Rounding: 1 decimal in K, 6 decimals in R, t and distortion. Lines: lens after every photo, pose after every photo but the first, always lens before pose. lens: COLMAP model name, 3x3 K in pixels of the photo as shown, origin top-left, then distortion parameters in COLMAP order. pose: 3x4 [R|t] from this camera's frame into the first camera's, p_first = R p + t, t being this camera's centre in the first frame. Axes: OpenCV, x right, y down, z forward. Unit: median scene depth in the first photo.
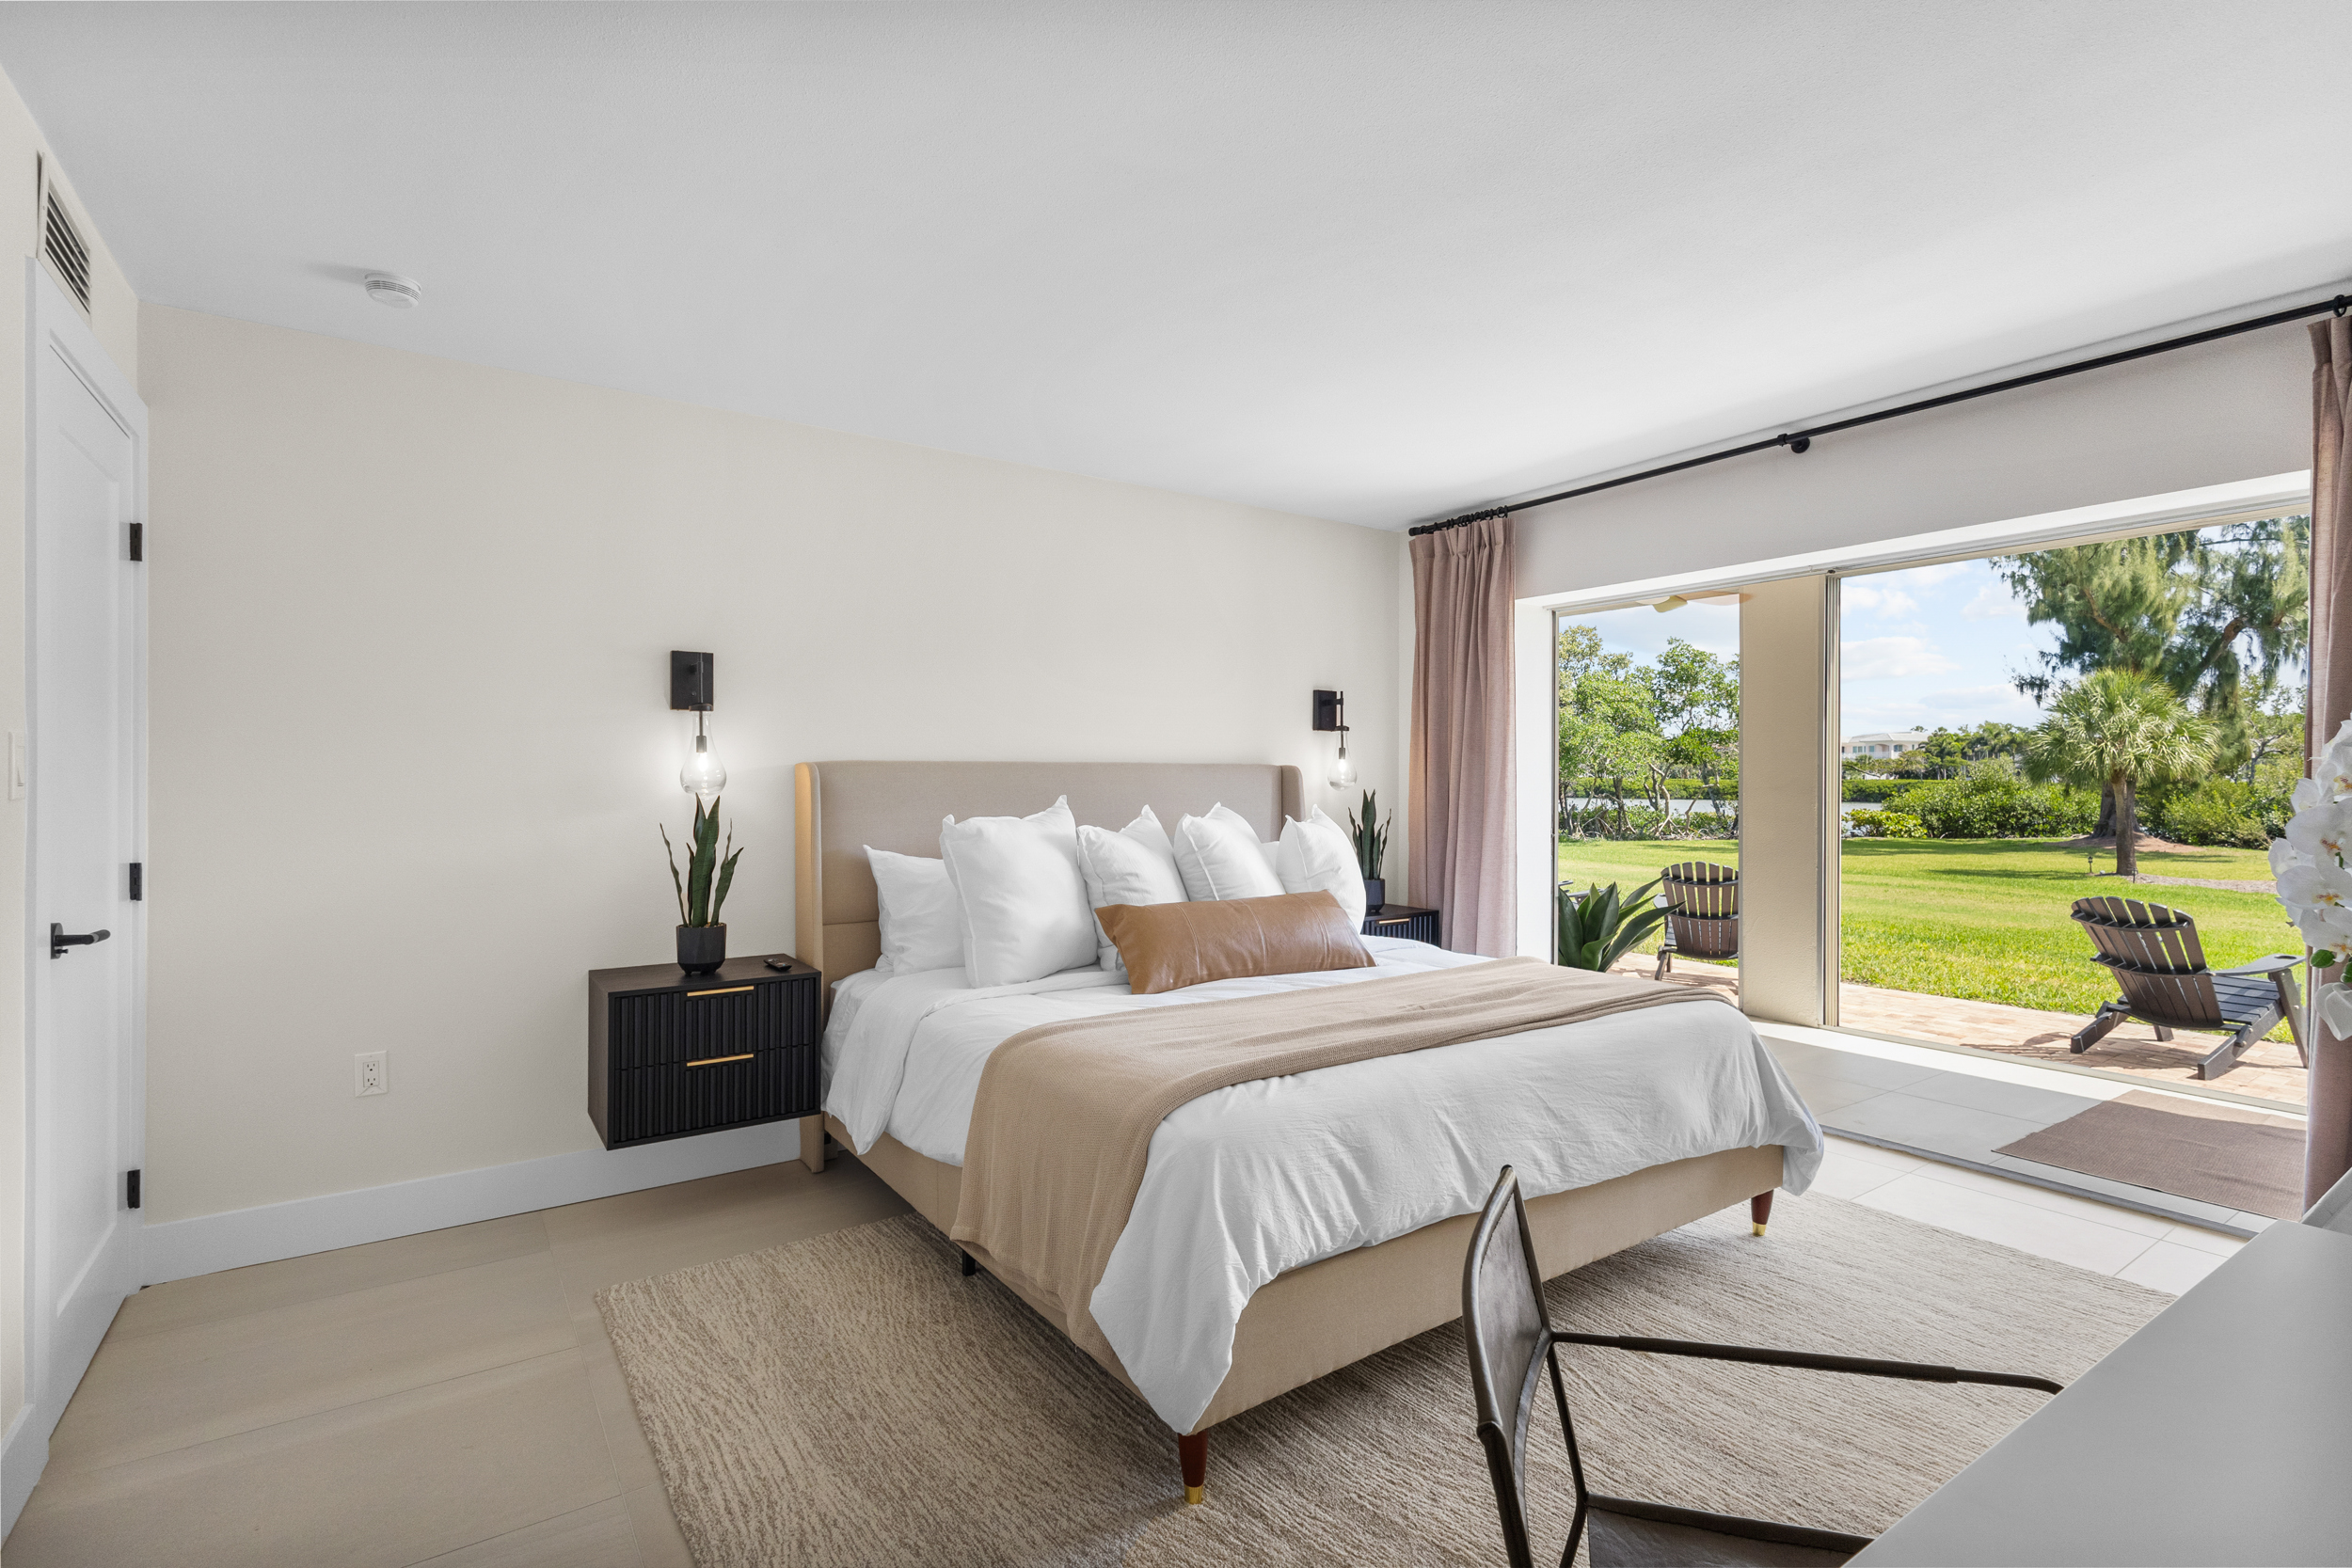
lens RADIAL K [[1090.9, 0, 1177.5], [0, 1090.9, 784.5], [0, 0, 1]] dist [0.004144, 0.002265]
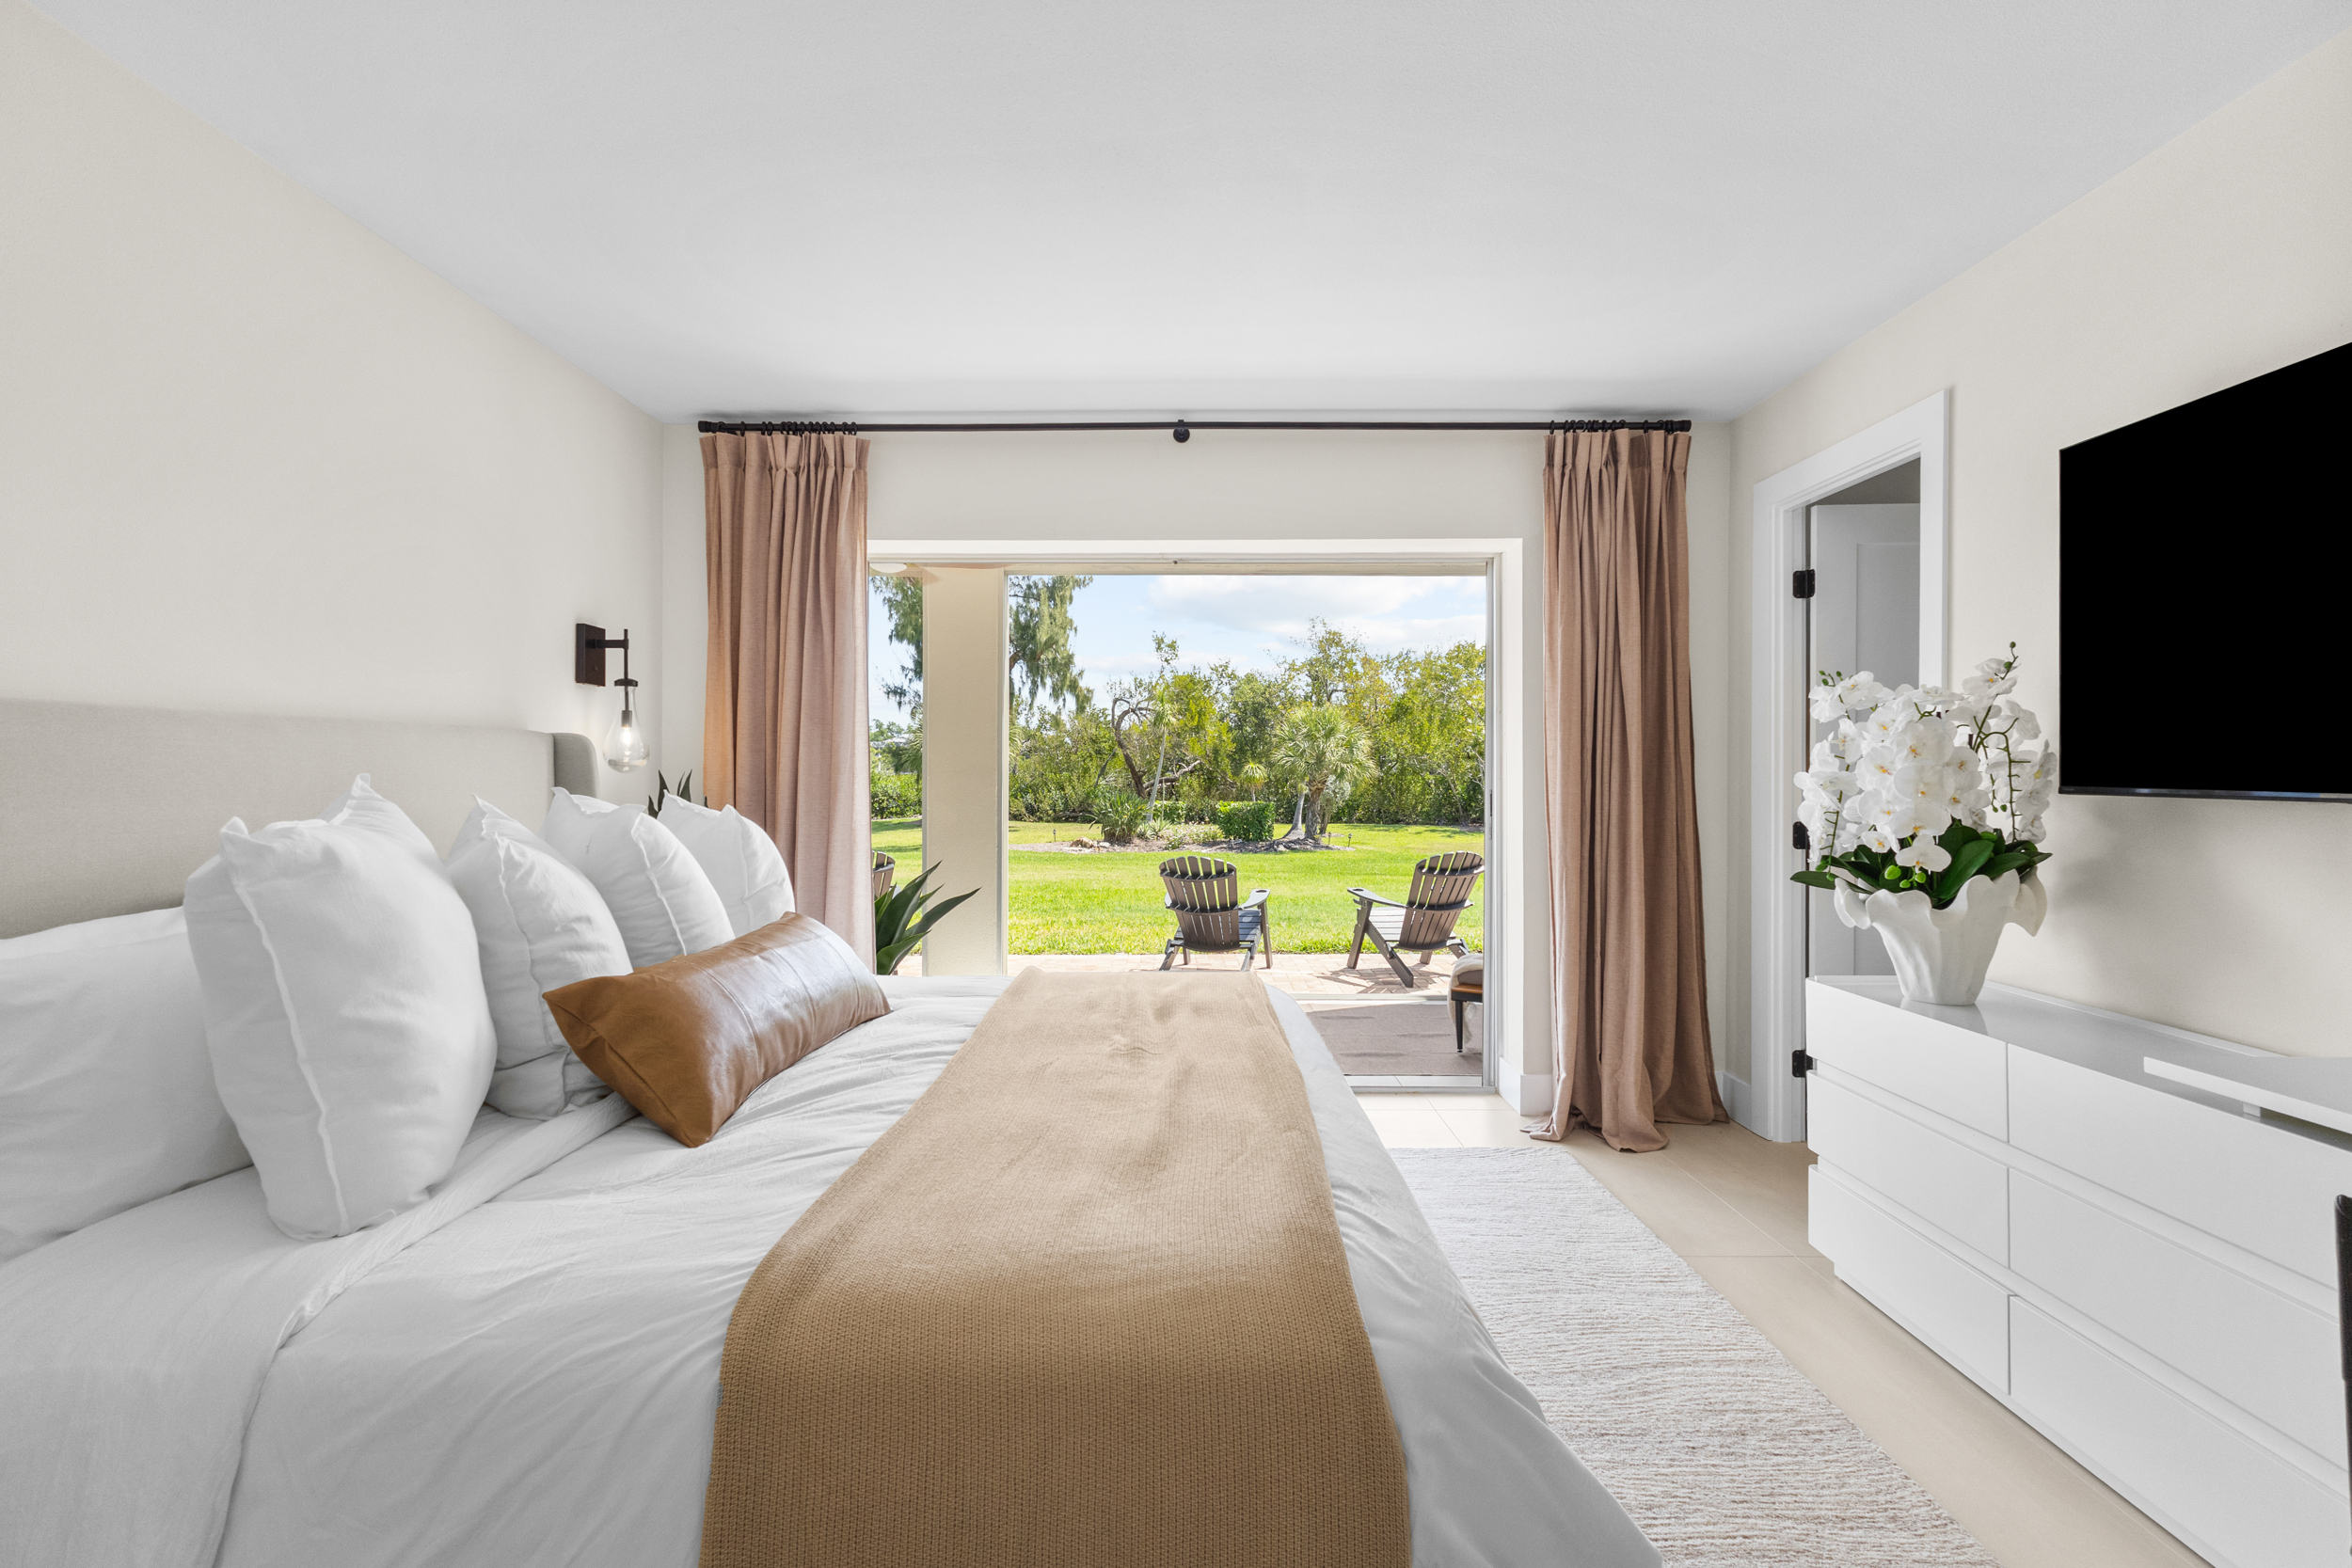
lens RADIAL K [[1090.9, 0, 1175.1], [0, 1090.9, 781.4], [0, 0, 1]] dist [0.004144, 0.002265]
pose [[0.579705, -0.007483, 0.814792, -0.040686], [0.003939, 0.999972, 0.006381, 0.001606], [-0.814817, -0.000490, 0.579718, 0.059199]]
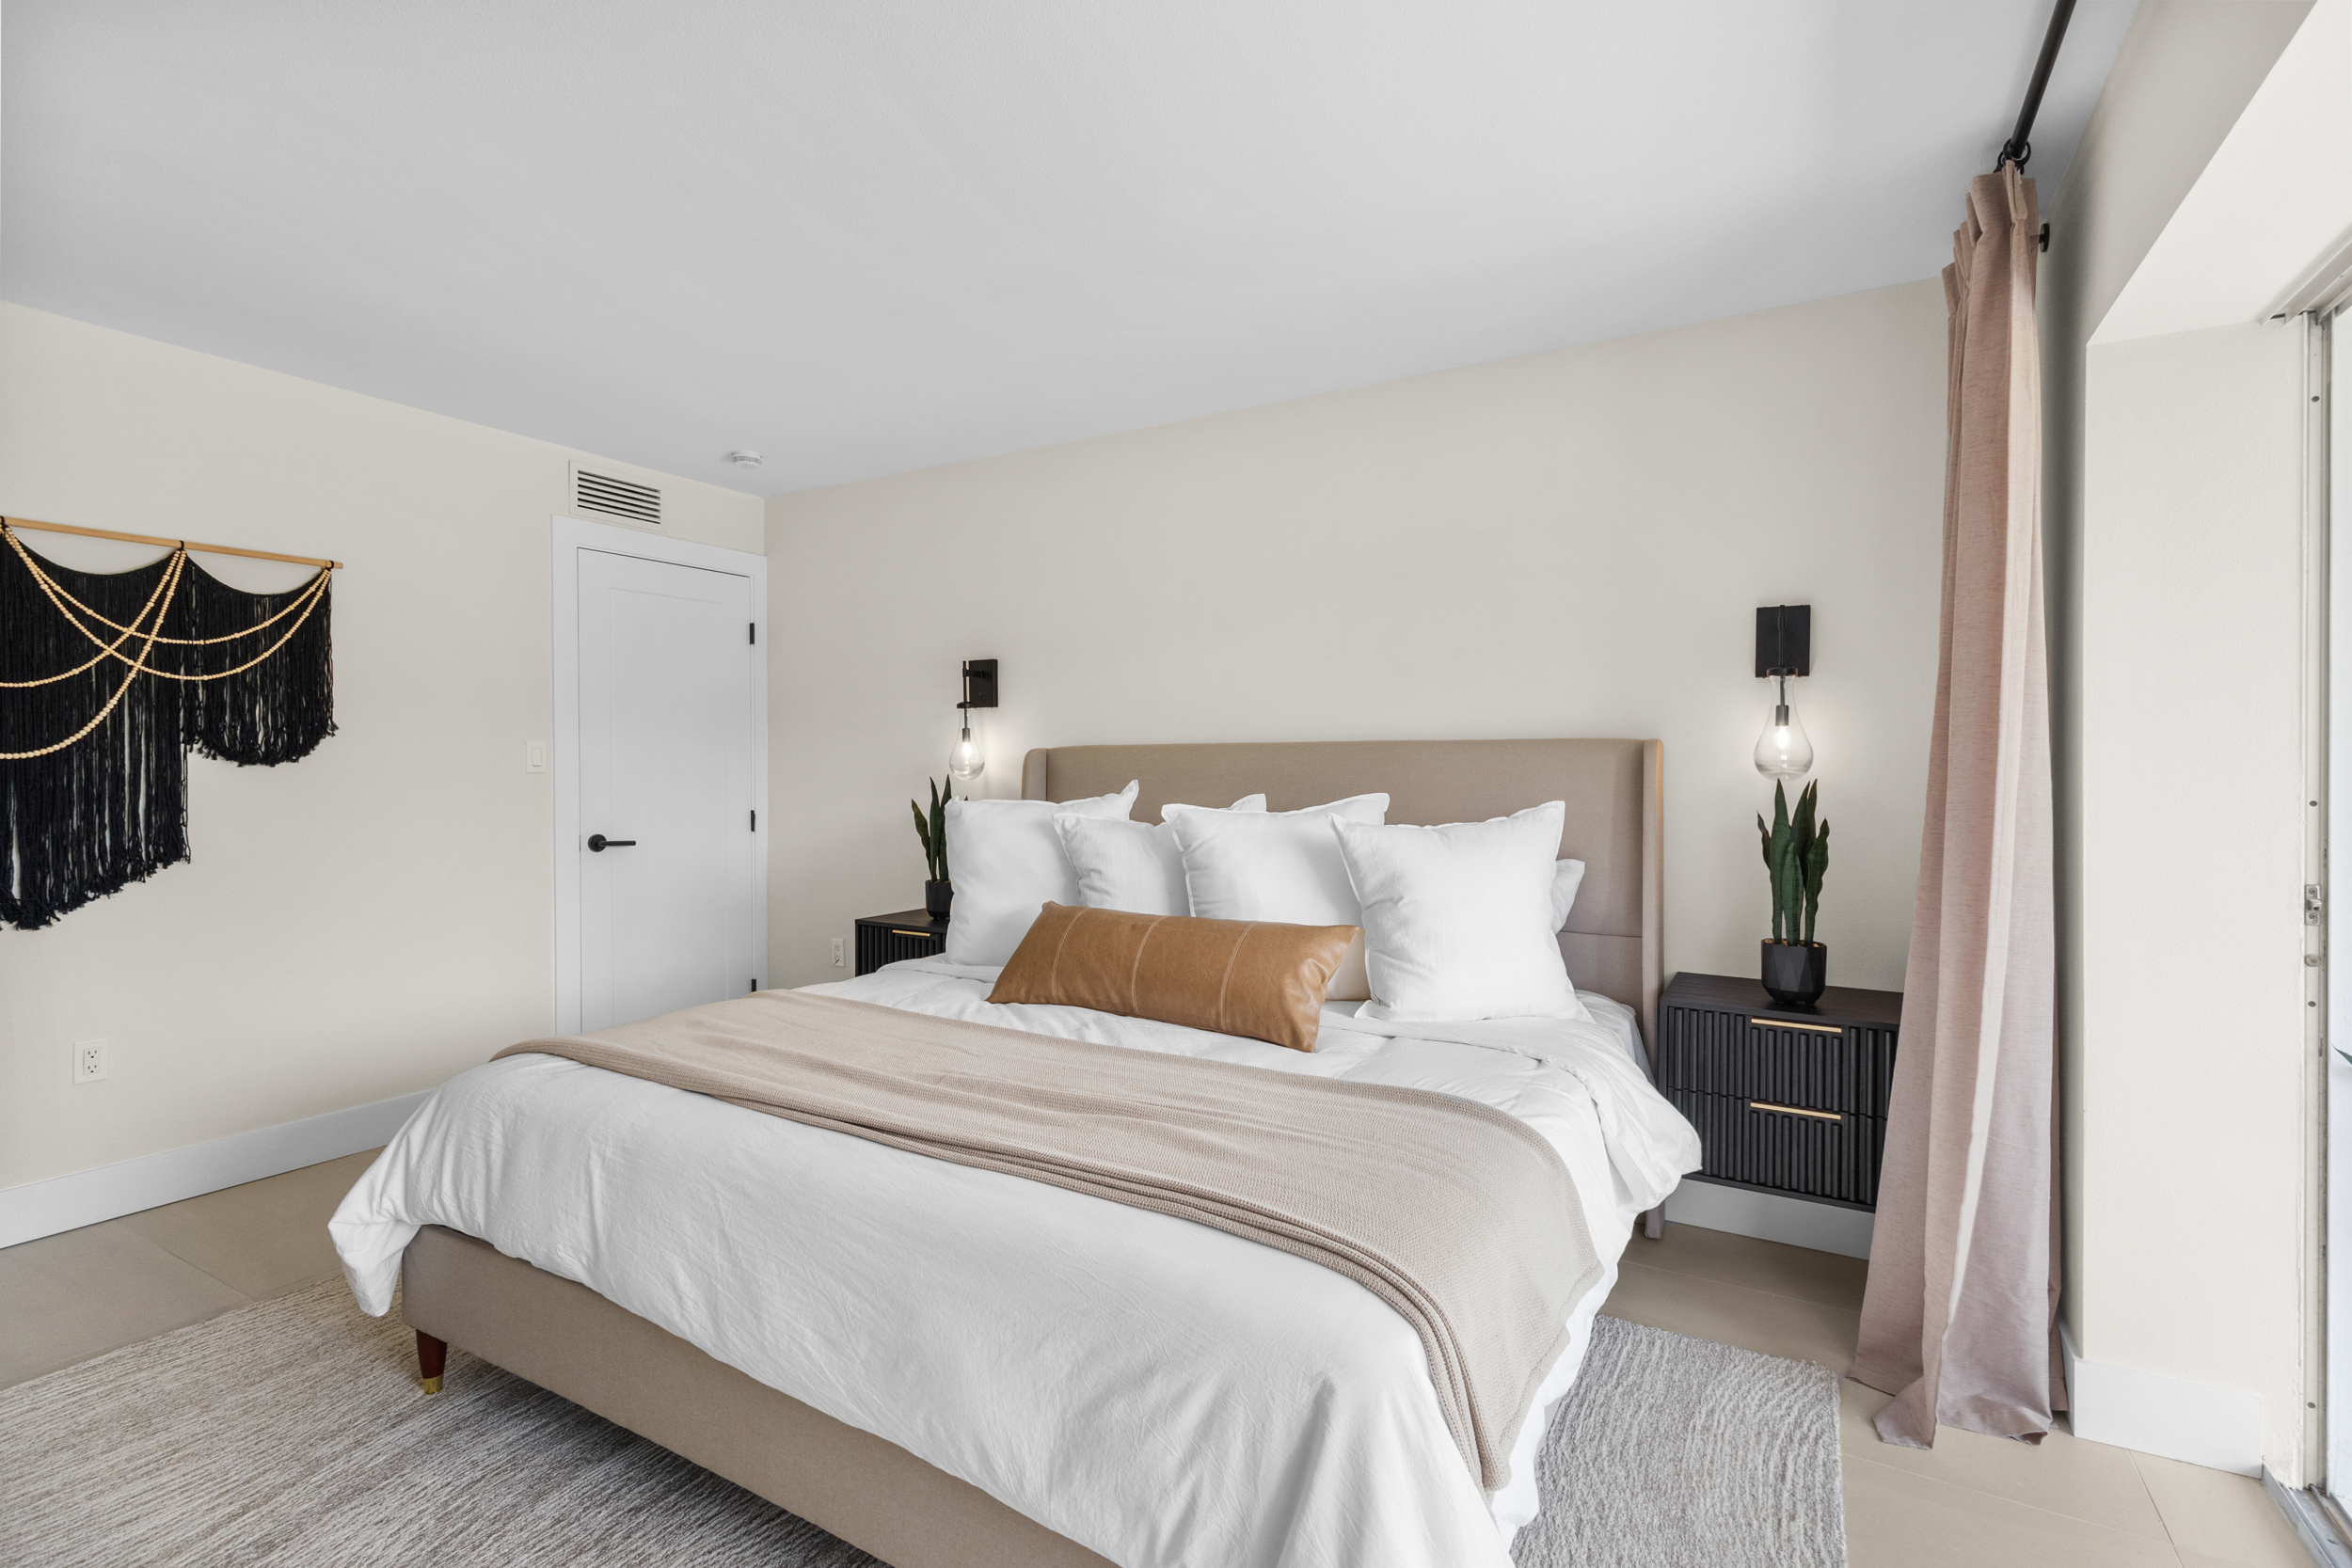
lens RADIAL K [[1090.9, 0, 1161.1], [0, 1090.9, 797.7], [0, 0, 1]] dist [0.004144, 0.002265]
pose [[0.403047, 0.016827, -0.915024, 0.100271], [-0.010737, 0.999849, 0.013658, 0.001645], [0.915116, 0.004320, 0.403167, 0.092088]]
